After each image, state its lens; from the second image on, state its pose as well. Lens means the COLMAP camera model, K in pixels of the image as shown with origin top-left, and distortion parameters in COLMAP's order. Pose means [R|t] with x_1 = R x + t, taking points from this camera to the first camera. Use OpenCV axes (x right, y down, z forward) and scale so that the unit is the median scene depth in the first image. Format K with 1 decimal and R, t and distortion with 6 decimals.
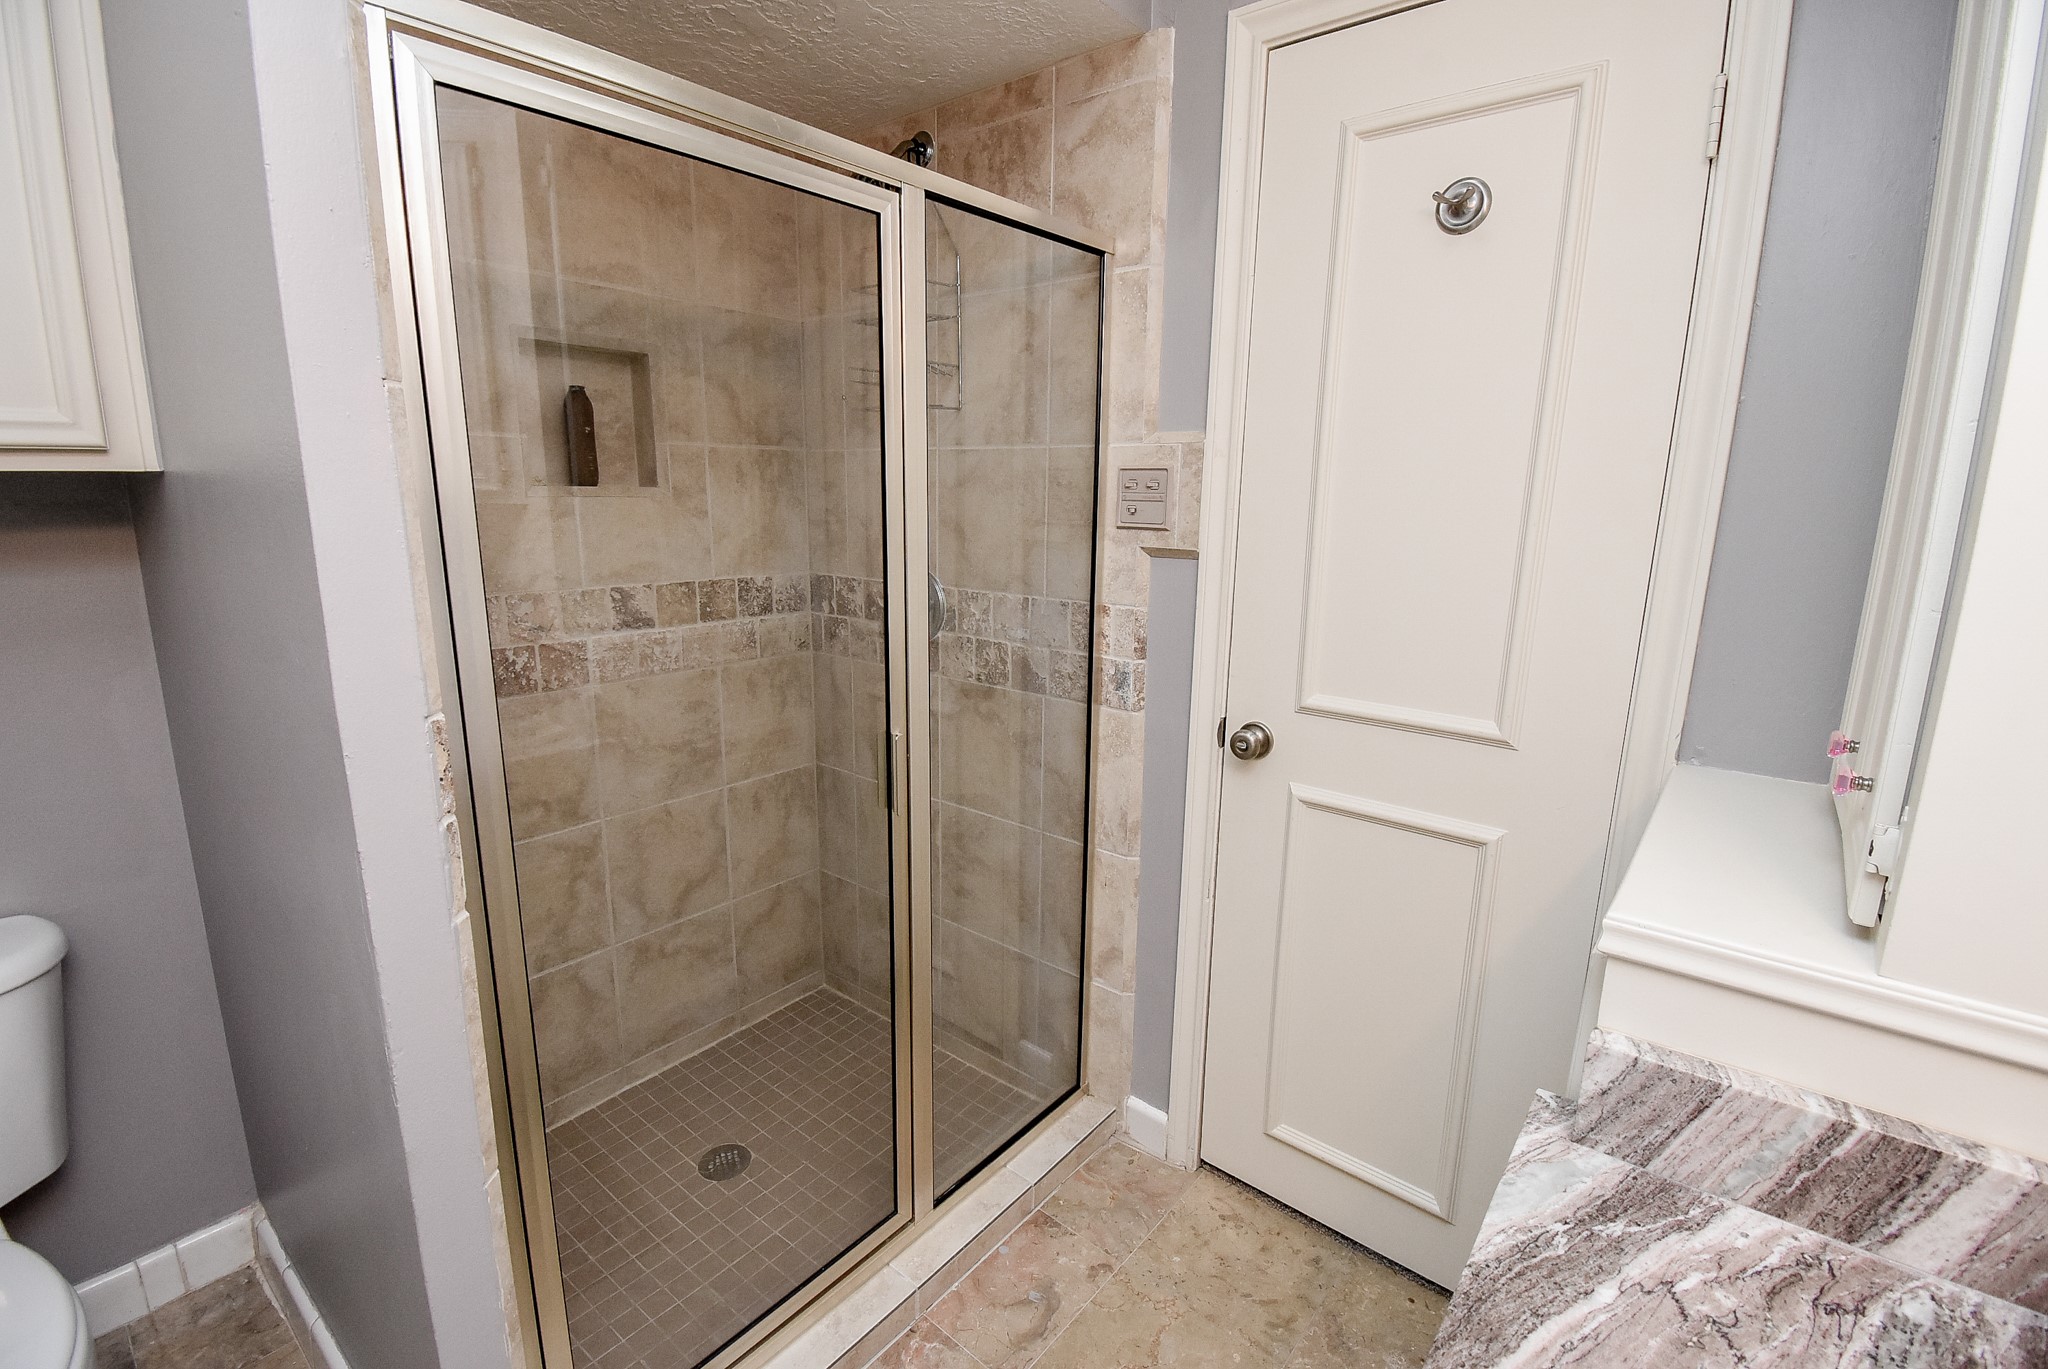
lens RADIAL K [[903.5, 0, 1020.1], [0, 903.5, 675.1], [0, 0, 1]] dist [0.022695, -0.026600]
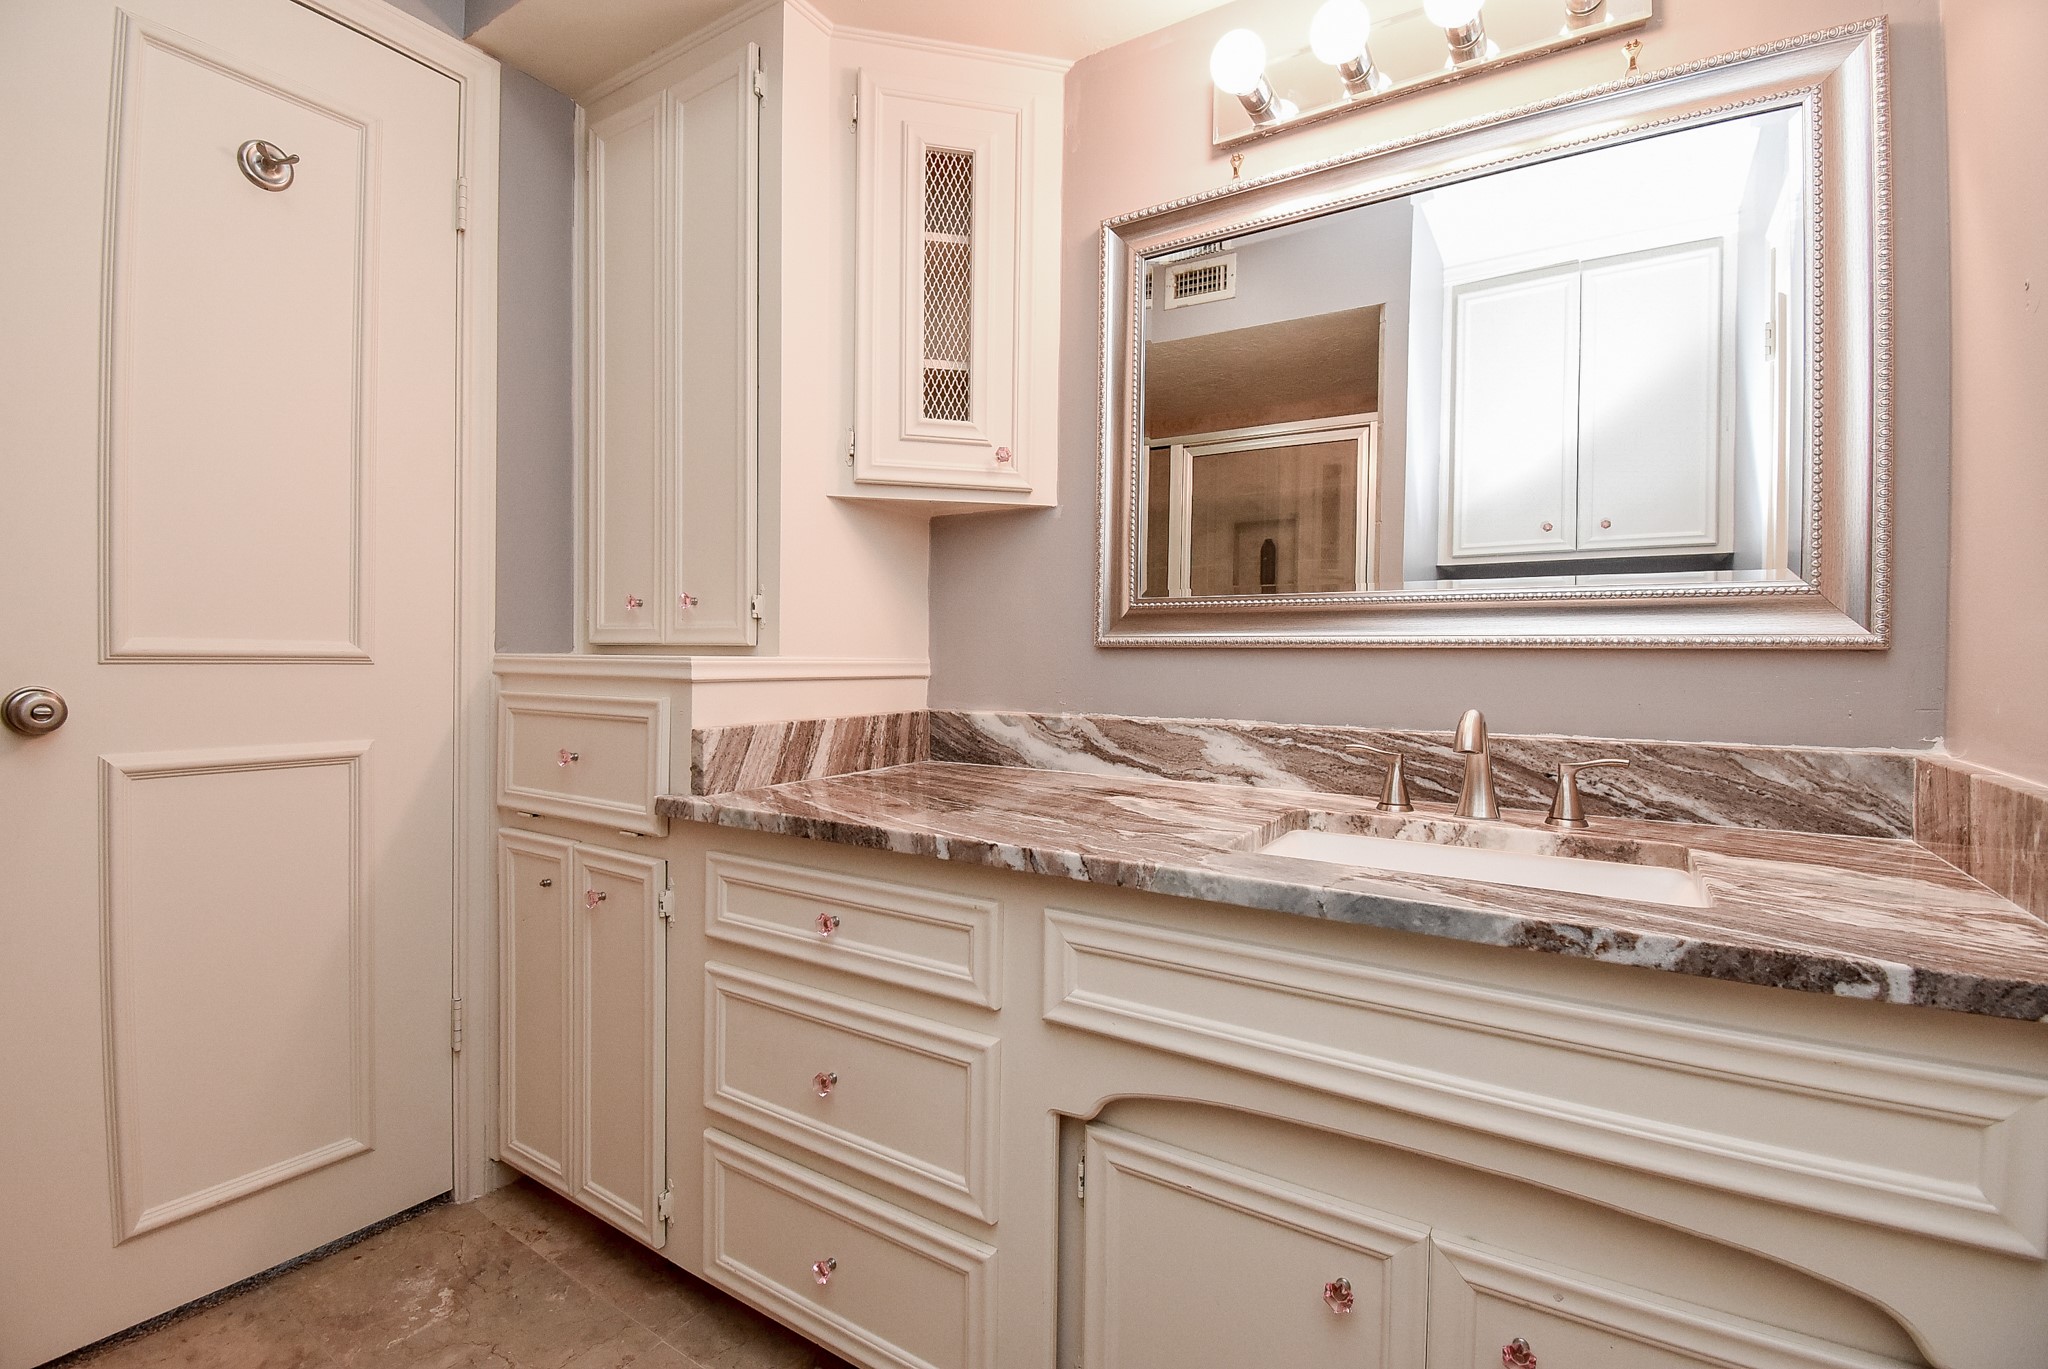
lens RADIAL K [[903.5, 0, 1020.1], [0, 903.5, 675.1], [0, 0, 1]] dist [0.022695, -0.026600]
pose [[-0.123587, -0.025667, 0.992002, -1.154207], [0.189588, 0.980641, 0.048993, 0.328801], [-0.974055, 0.194126, -0.116328, 0.592282]]
